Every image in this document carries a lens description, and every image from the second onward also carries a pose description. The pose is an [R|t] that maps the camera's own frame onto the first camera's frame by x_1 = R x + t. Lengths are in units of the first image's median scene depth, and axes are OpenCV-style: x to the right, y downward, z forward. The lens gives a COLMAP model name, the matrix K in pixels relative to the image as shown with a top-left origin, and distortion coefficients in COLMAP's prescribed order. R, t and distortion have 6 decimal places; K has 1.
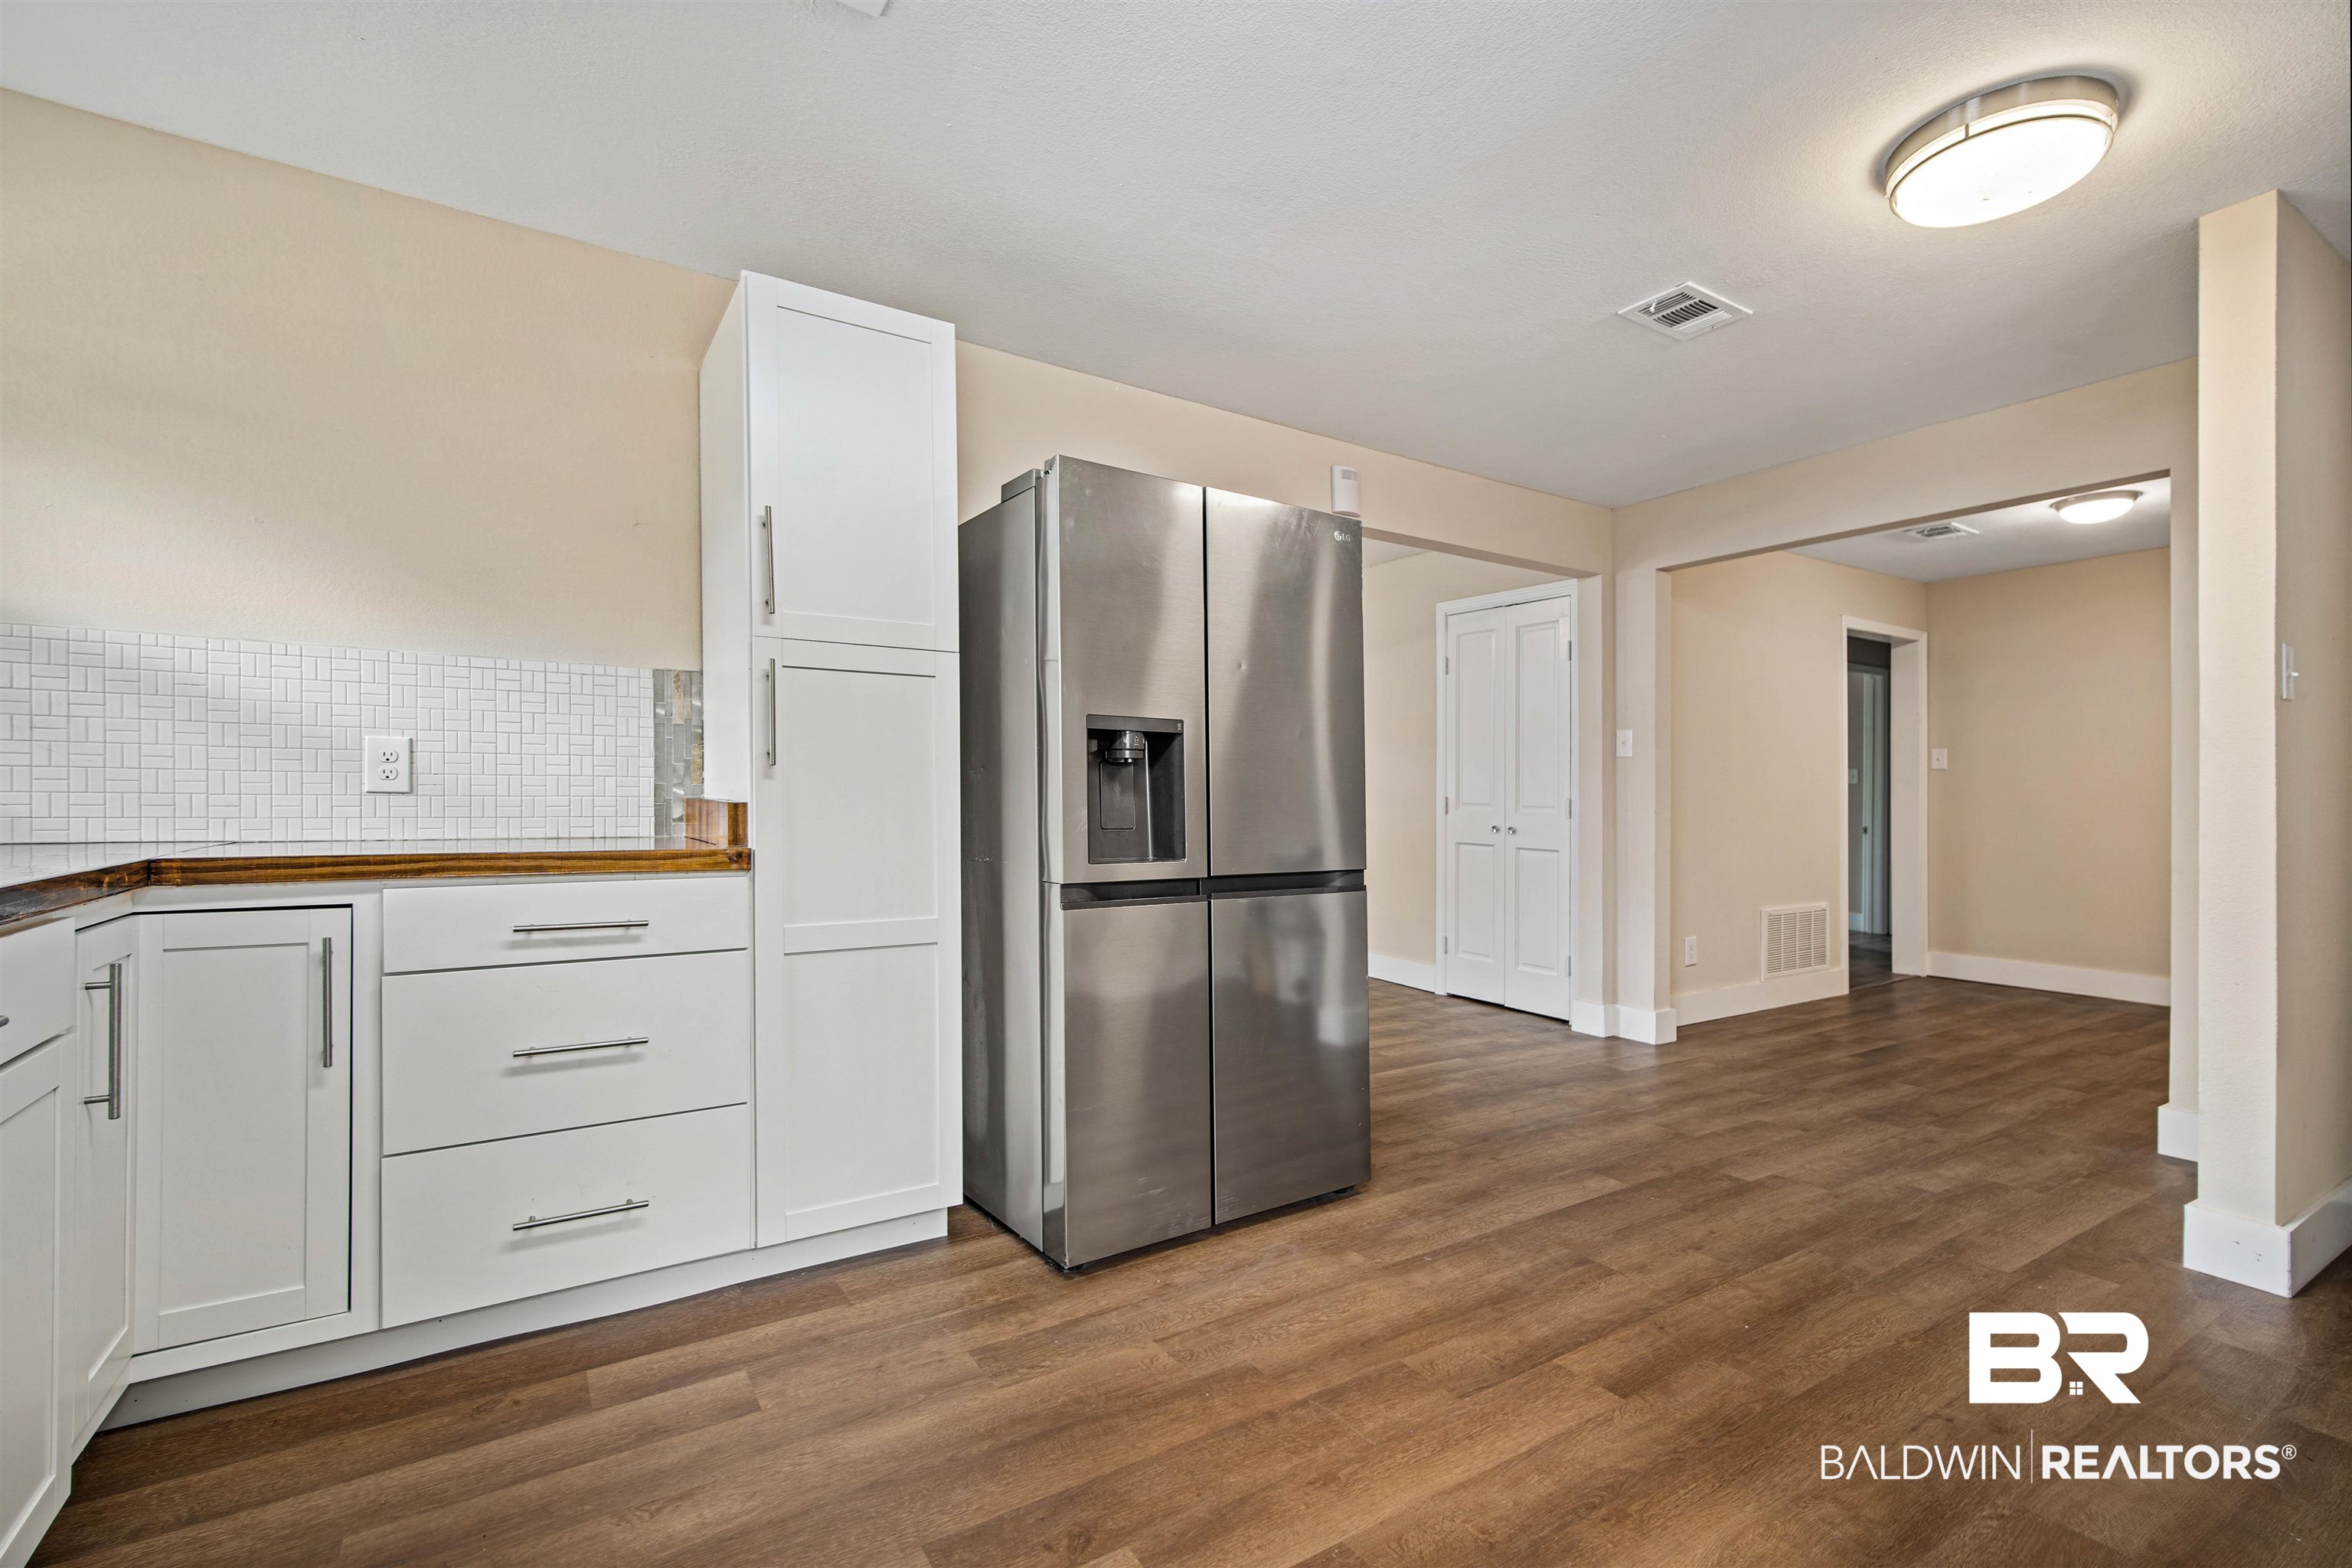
lens RADIAL K [[1036.7, 0, 1183.1], [0, 1036.7, 789.4], [0, 0, 1]] dist [0.010947, -0.000469]
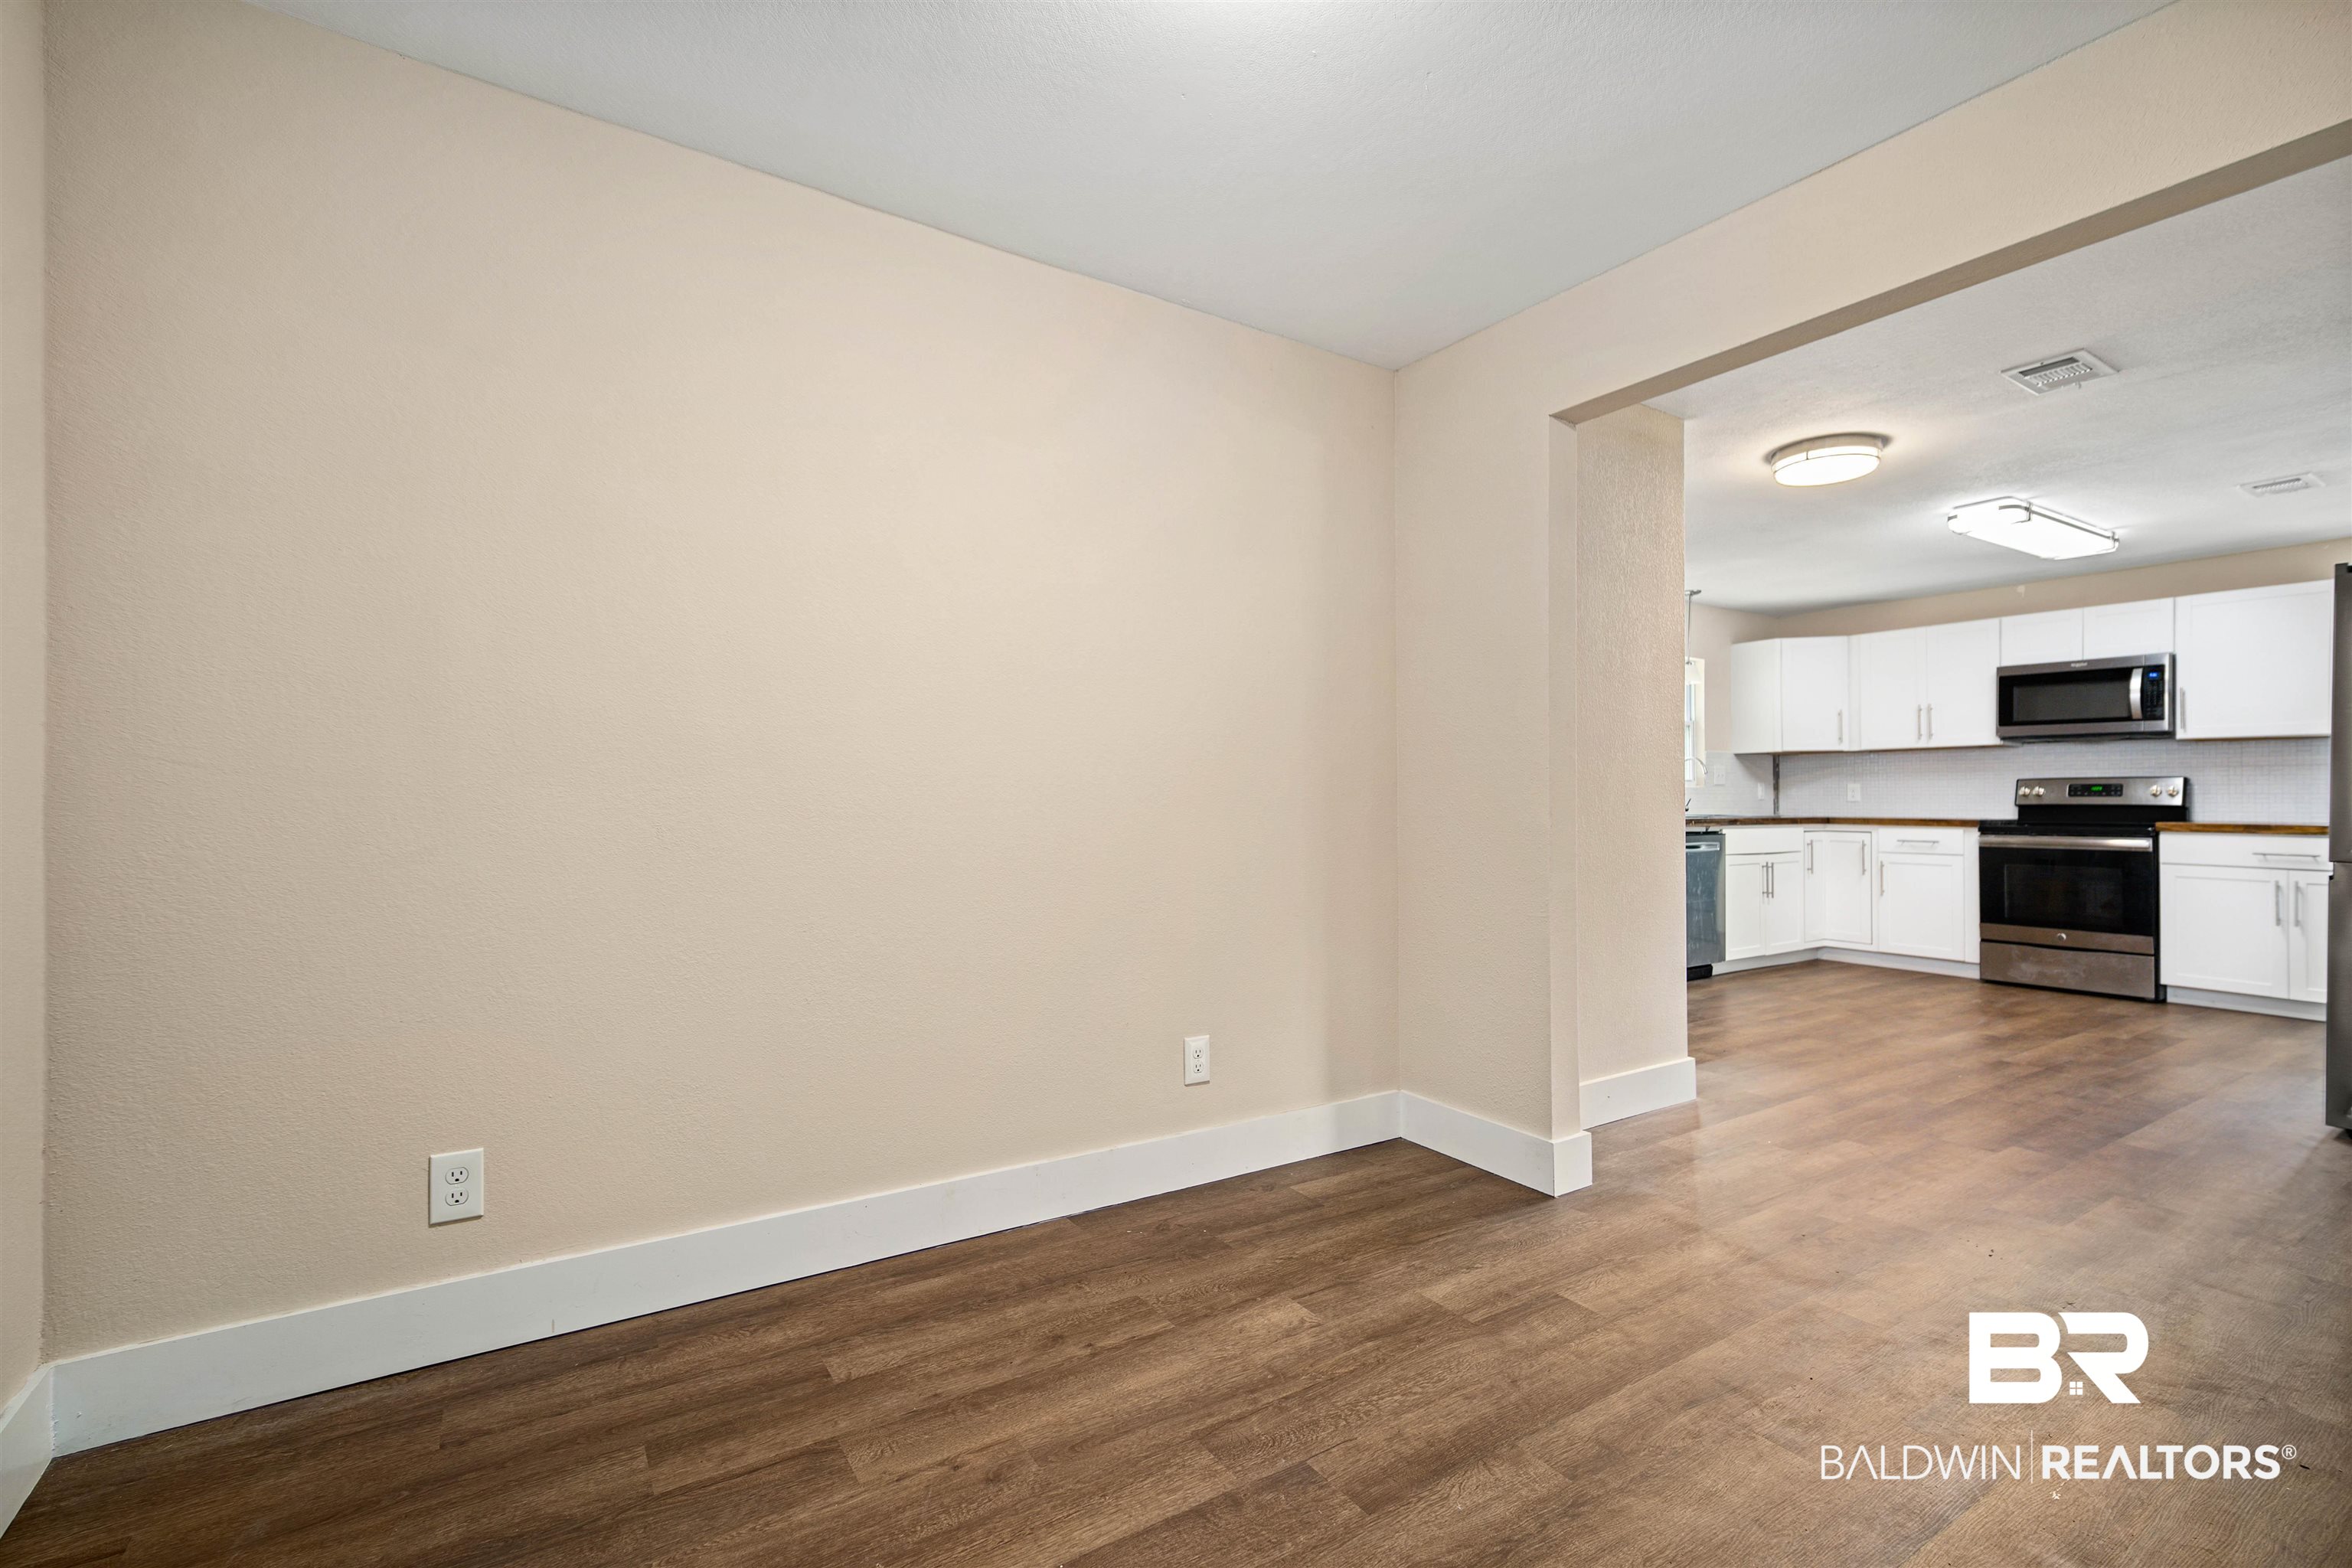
lens RADIAL K [[1036.7, 0, 1179.7], [0, 1036.7, 784.5], [0, 0, 1]] dist [0.010947, -0.000469]
pose [[-0.999934, -0.010161, -0.005379, 1.723182], [-0.010049, 0.999741, -0.020440, 0.031557], [0.005585, -0.020385, -0.999777, 2.530933]]
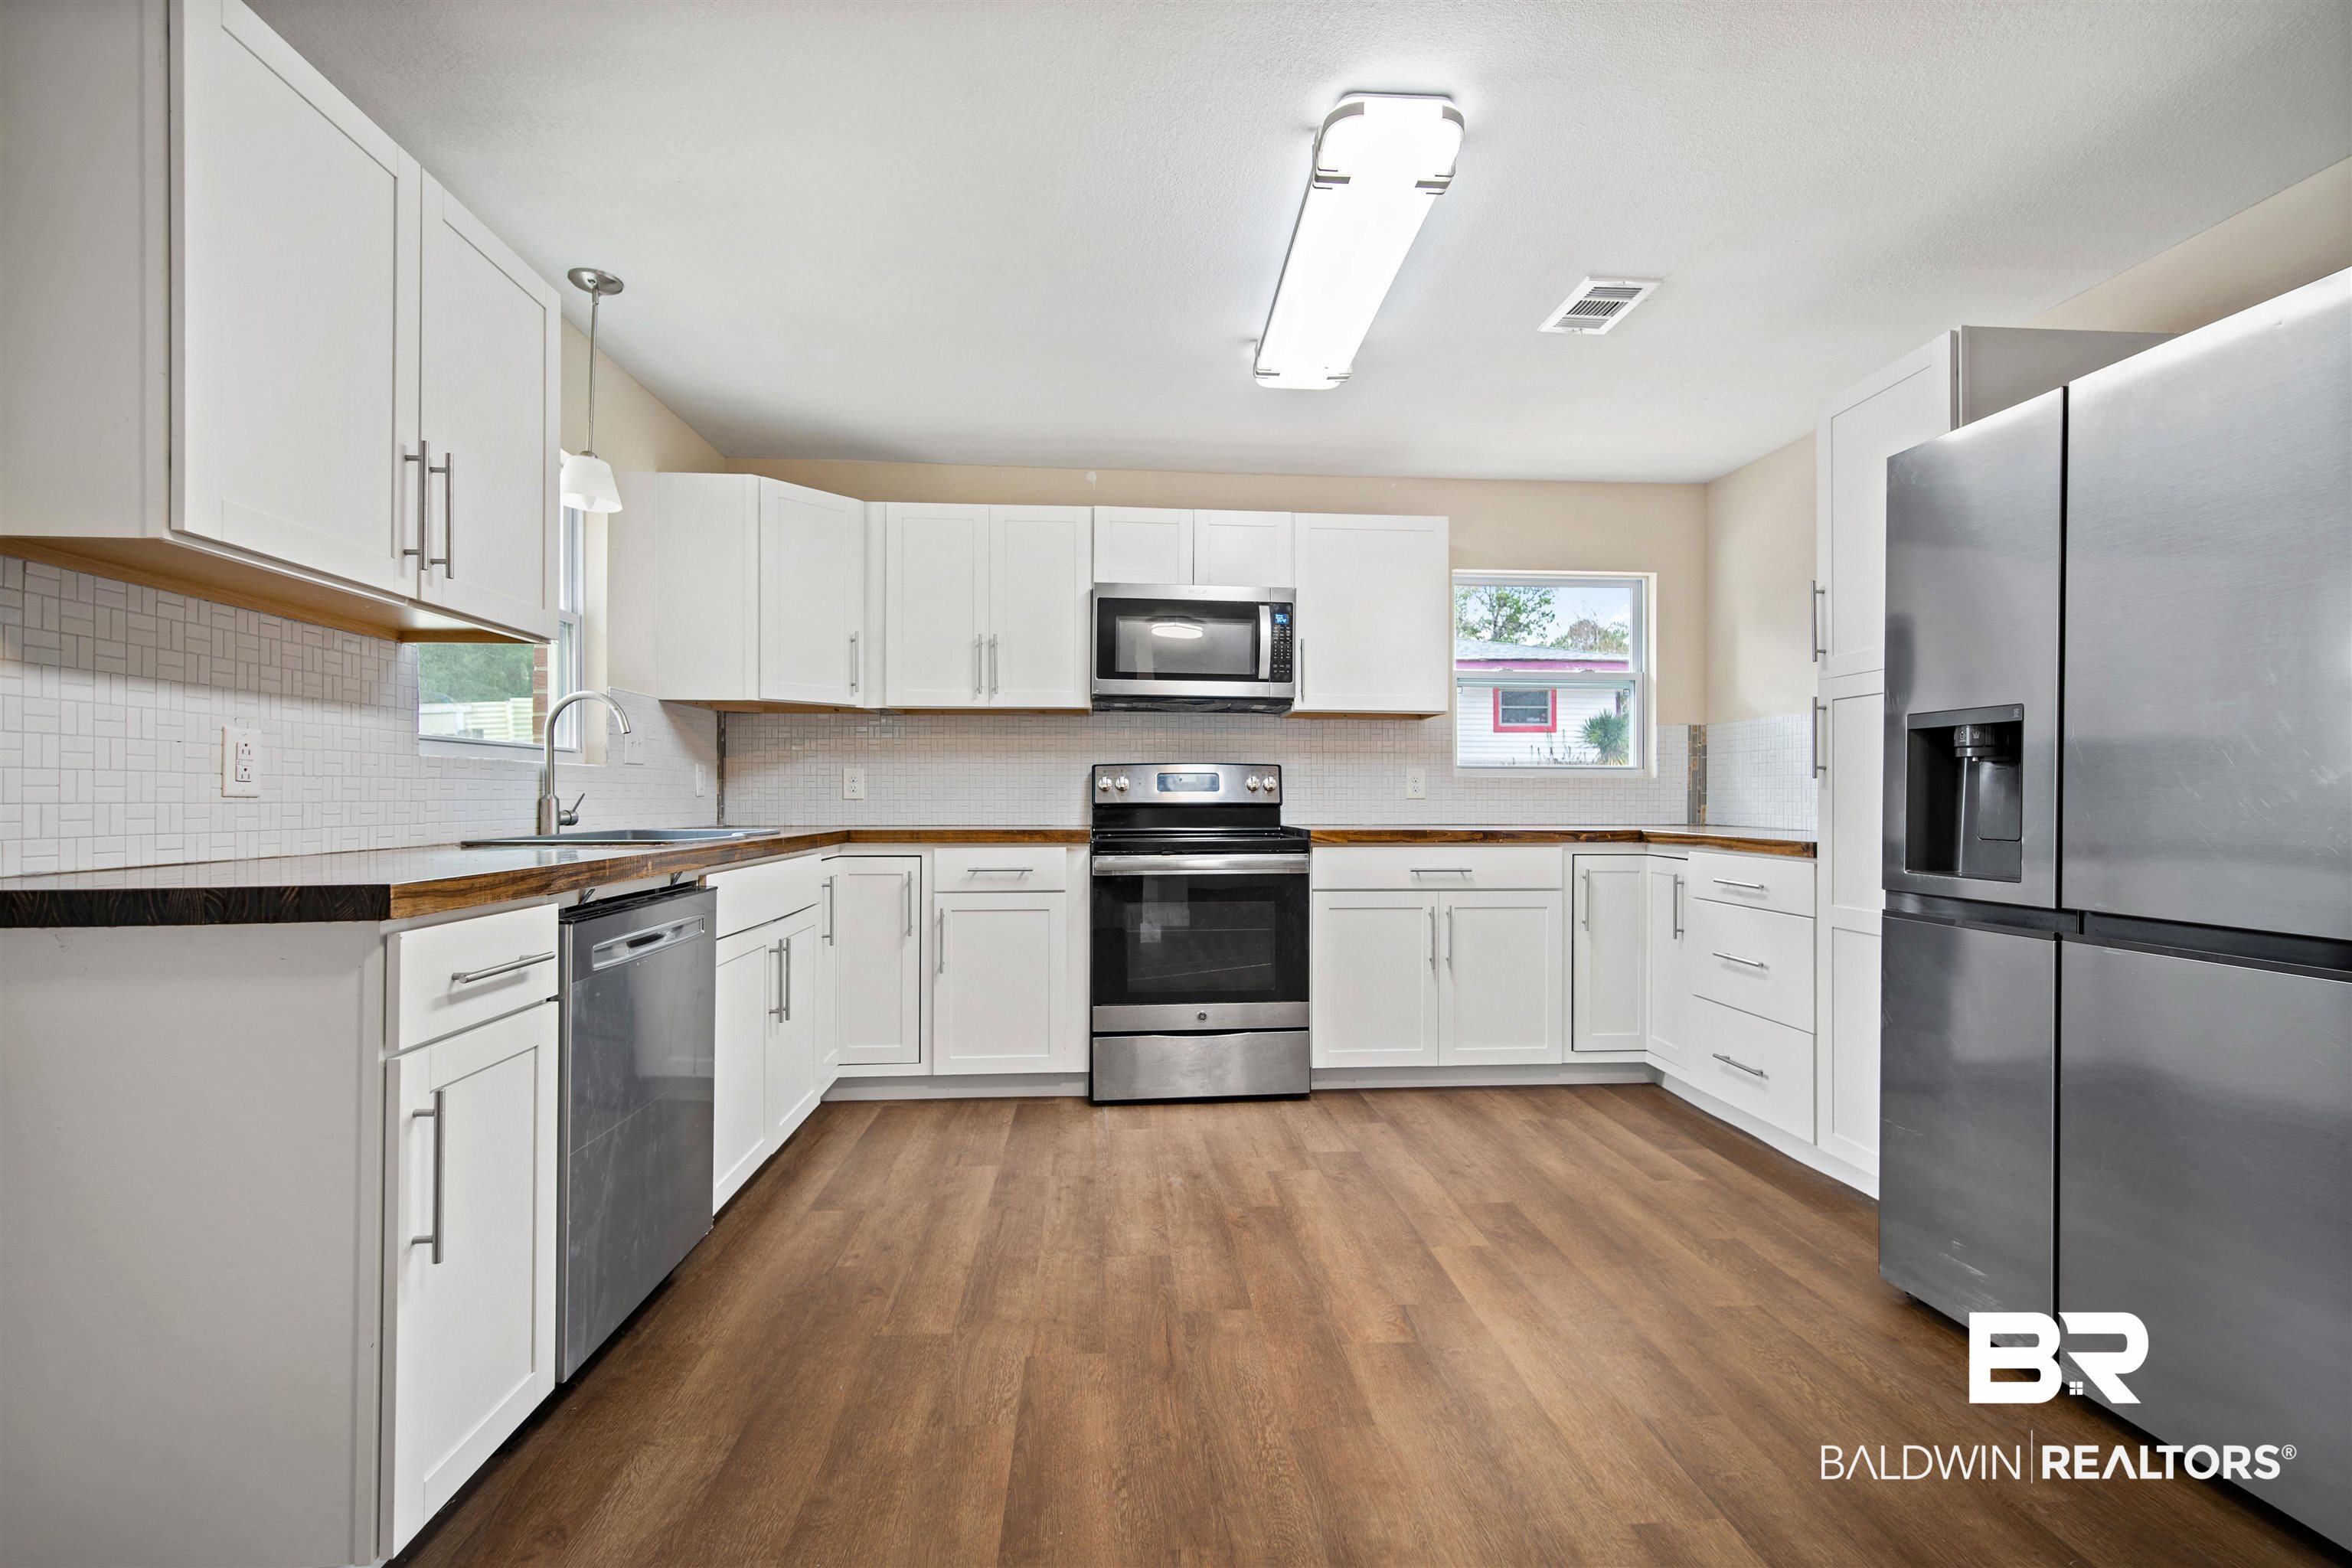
lens RADIAL K [[1036.7, 0, 1191.2], [0, 1036.7, 781.4], [0, 0, 1]] dist [0.010947, -0.000469]
pose [[-0.463748, -0.021885, -0.885697, 1.026482], [-0.000610, 0.999703, -0.024383, 0.012157], [0.885967, -0.010768, -0.463623, 0.834620]]
